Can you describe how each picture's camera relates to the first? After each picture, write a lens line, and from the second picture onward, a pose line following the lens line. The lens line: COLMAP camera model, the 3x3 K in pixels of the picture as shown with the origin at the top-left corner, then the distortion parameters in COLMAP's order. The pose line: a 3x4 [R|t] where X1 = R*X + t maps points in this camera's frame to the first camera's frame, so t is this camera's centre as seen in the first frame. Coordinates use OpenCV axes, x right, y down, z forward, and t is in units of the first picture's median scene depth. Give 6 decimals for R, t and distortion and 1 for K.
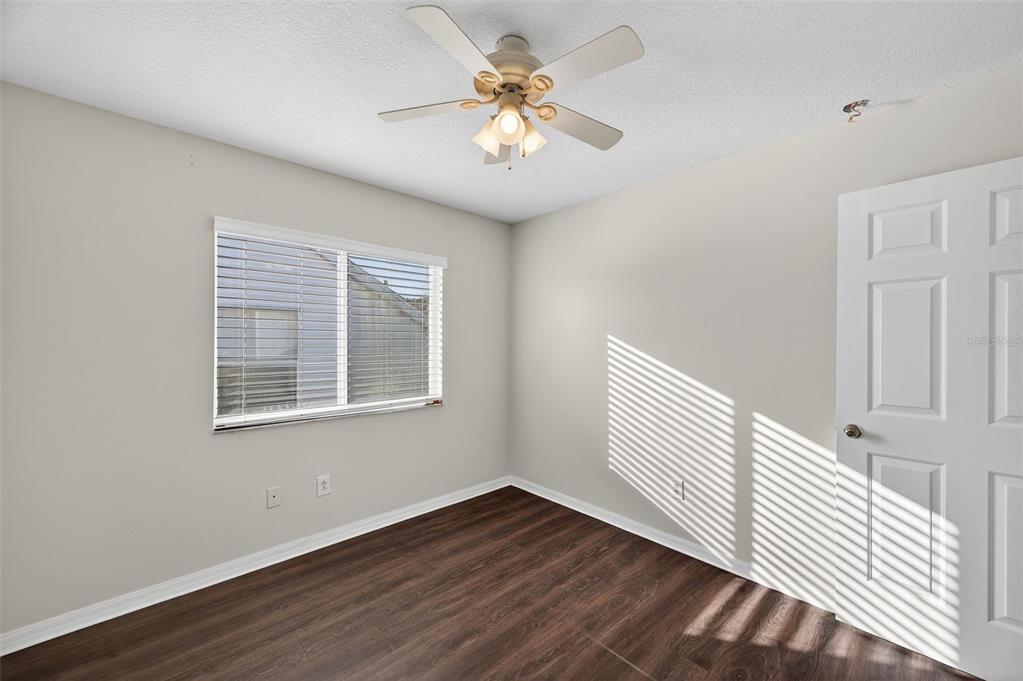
lens RADIAL K [[397.7, 0, 507.8], [0, 397.7, 345.6], [0, 0, 1]] dist [0.007246, -0.000609]
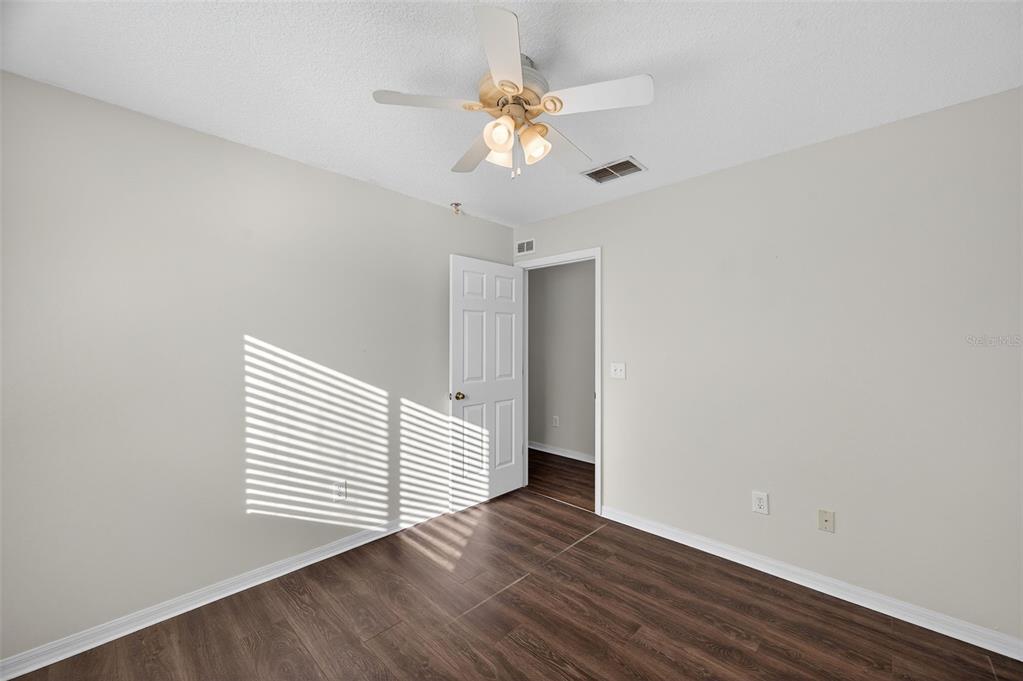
lens RADIAL K [[397.7, 0, 528.5], [0, 397.7, 338.4], [0, 0, 1]] dist [0.007246, -0.000609]
pose [[-0.093300, -0.001579, 0.995637, -0.555037], [0.000721, 0.999998, 0.001653, -0.022098], [-0.995638, 0.000872, -0.093299, 0.562668]]
